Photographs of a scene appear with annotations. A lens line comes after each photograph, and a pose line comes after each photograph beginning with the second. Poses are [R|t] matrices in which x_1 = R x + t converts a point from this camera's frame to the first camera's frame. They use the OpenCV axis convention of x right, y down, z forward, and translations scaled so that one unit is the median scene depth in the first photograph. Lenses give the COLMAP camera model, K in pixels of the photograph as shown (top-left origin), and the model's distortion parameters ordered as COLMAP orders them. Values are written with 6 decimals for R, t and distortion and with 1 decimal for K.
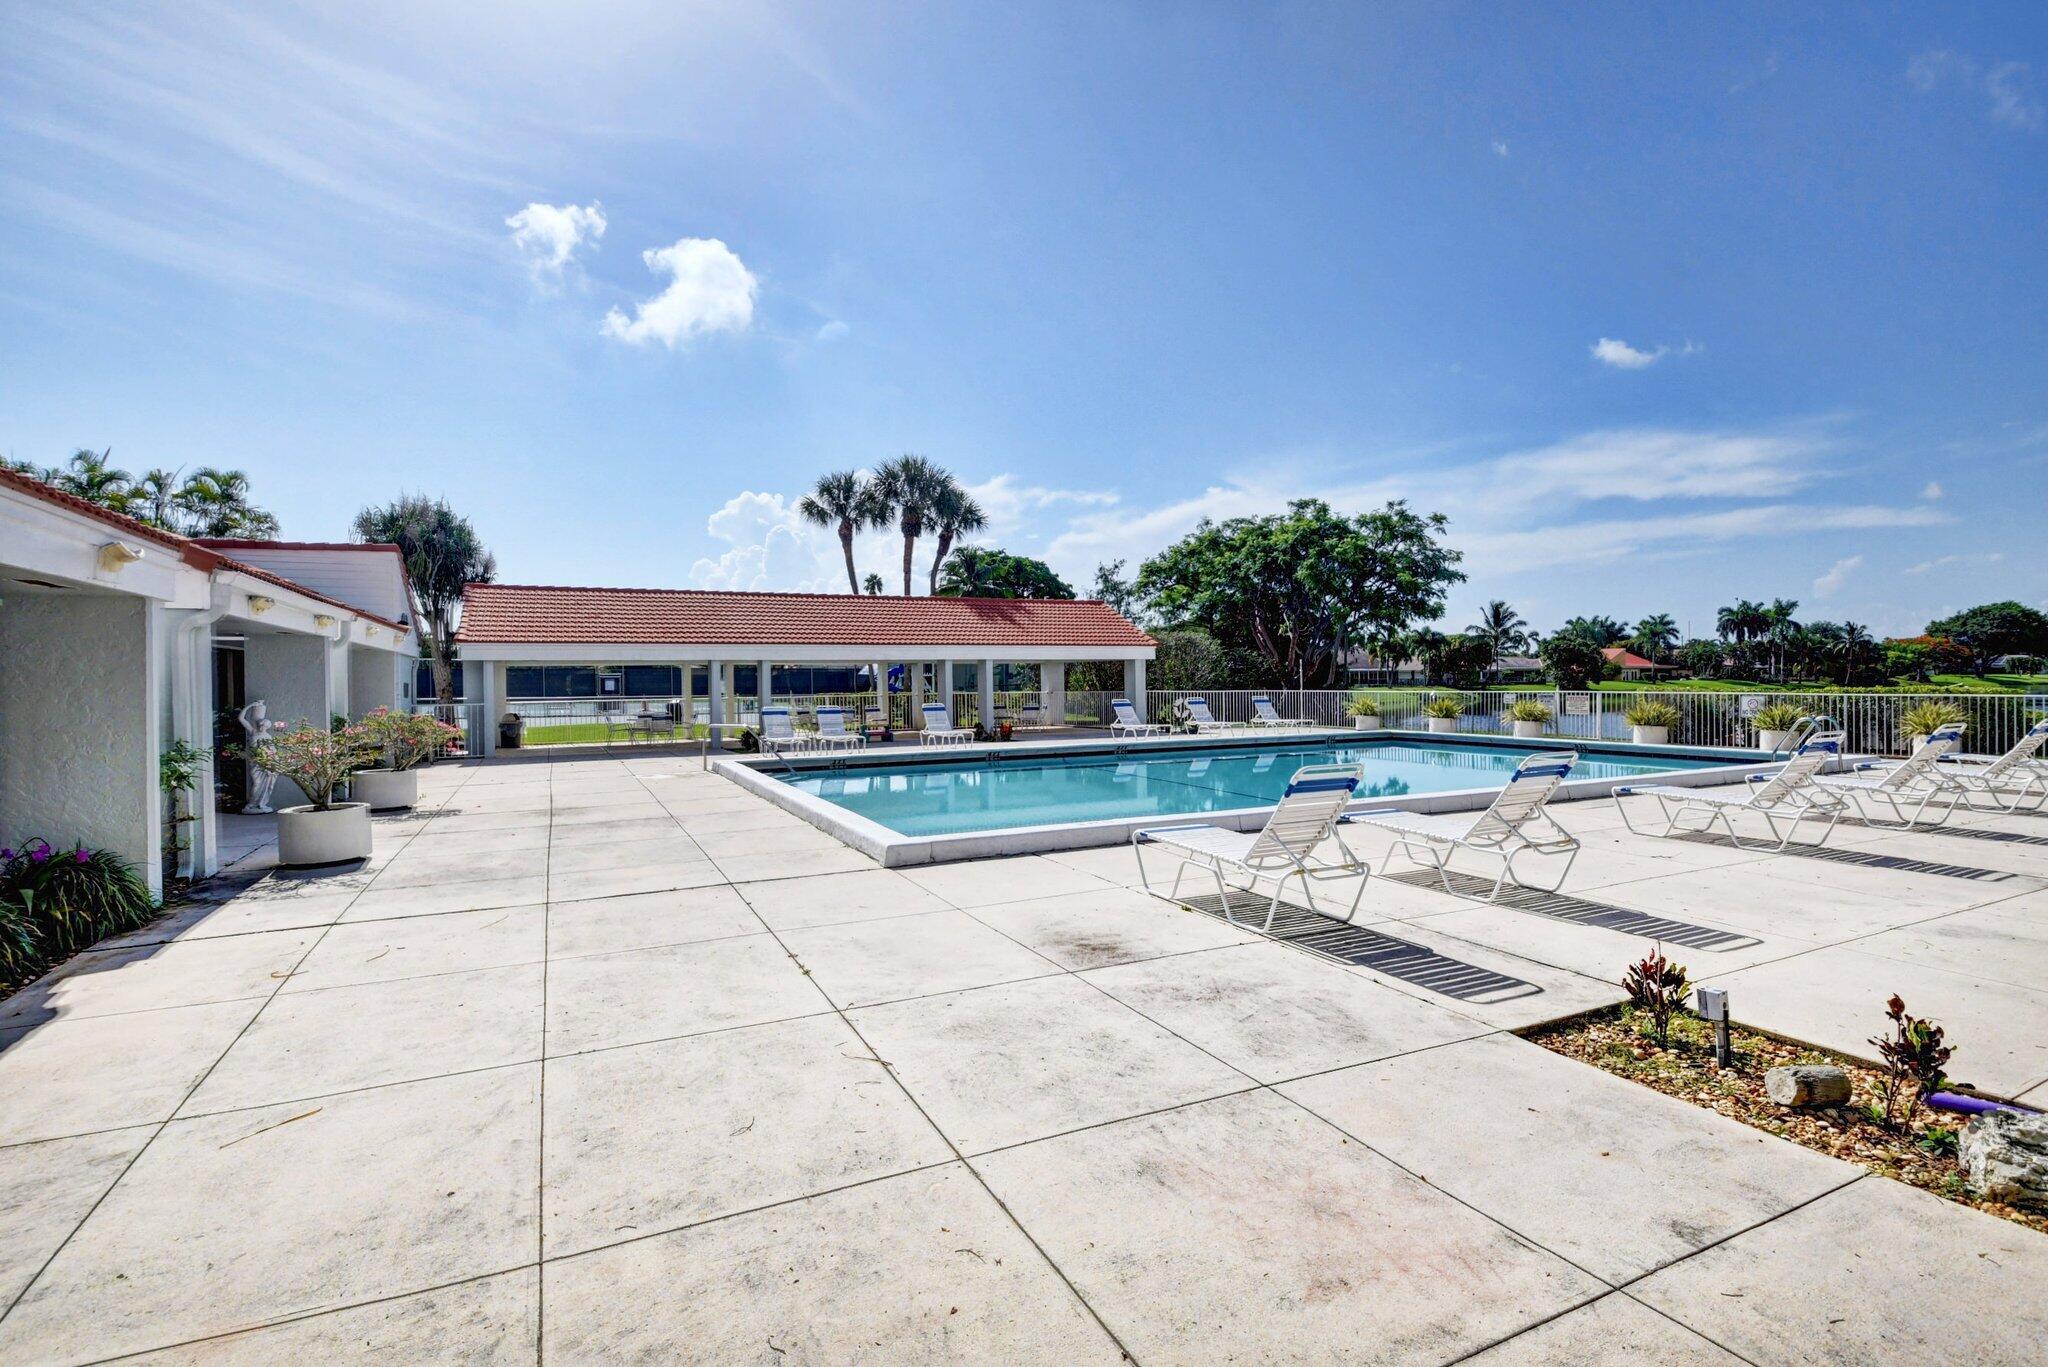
lens RADIAL K [[944.0, 0, 1024.0], [0, 944.0, 683.5], [0, 0, 1]] dist [0.001295, -0.000031]
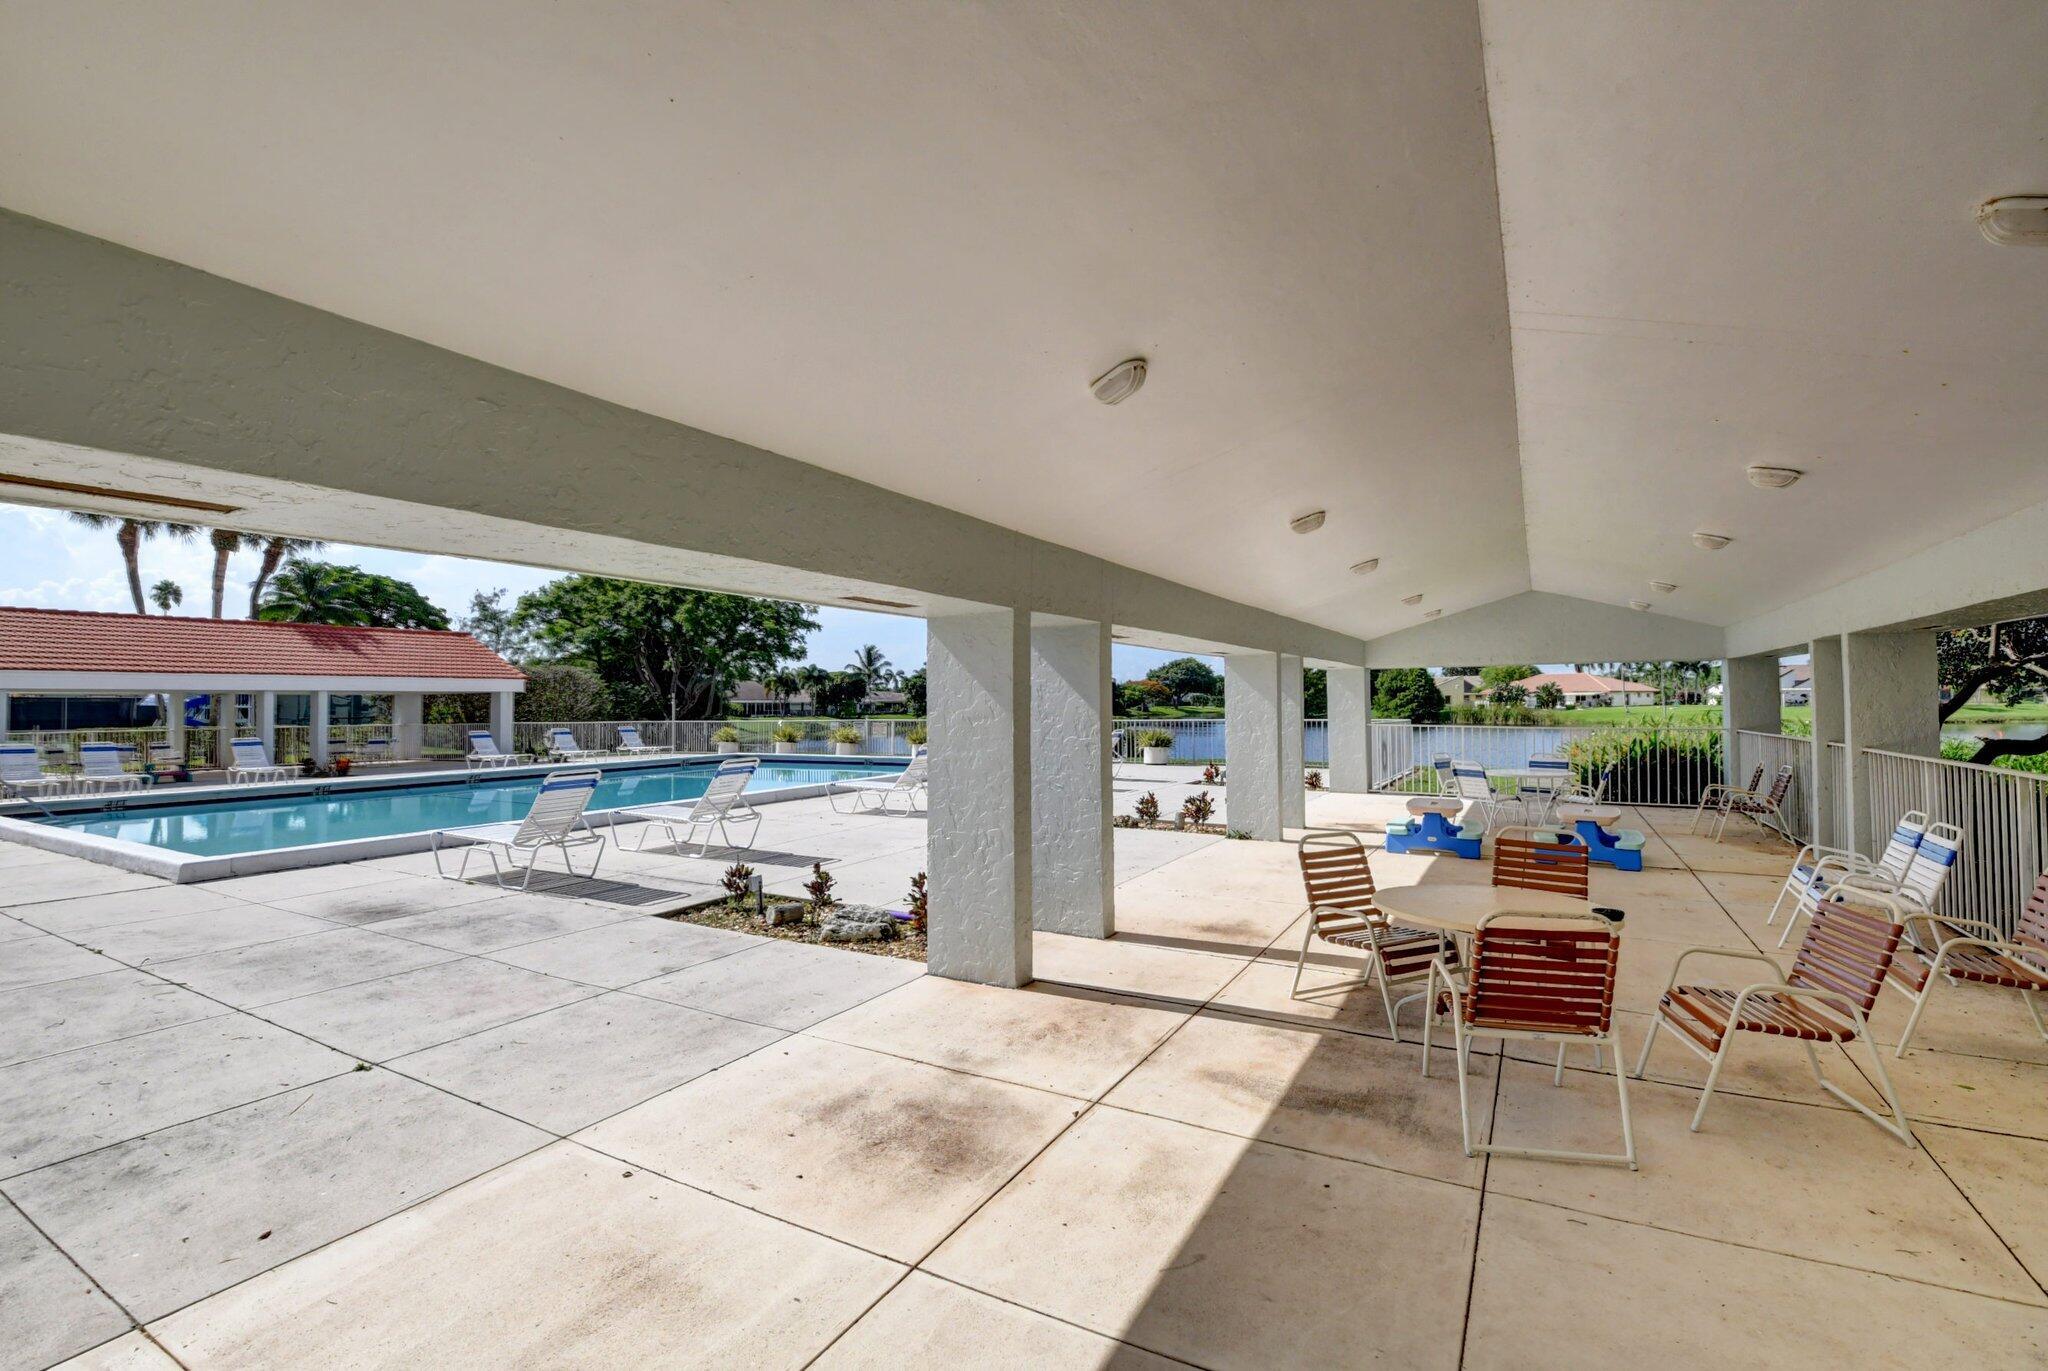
lens RADIAL K [[908.8, 0, 1035.5], [0, 908.8, 666.9], [0, 0, 1]] dist [-0.000744, -0.020257]
pose [[0.814565, 0.025896, 0.579494, 0.015539], [0.004225, 0.998712, -0.050568, -0.000450], [-0.580057, 0.043640, 0.813406, -0.115168]]
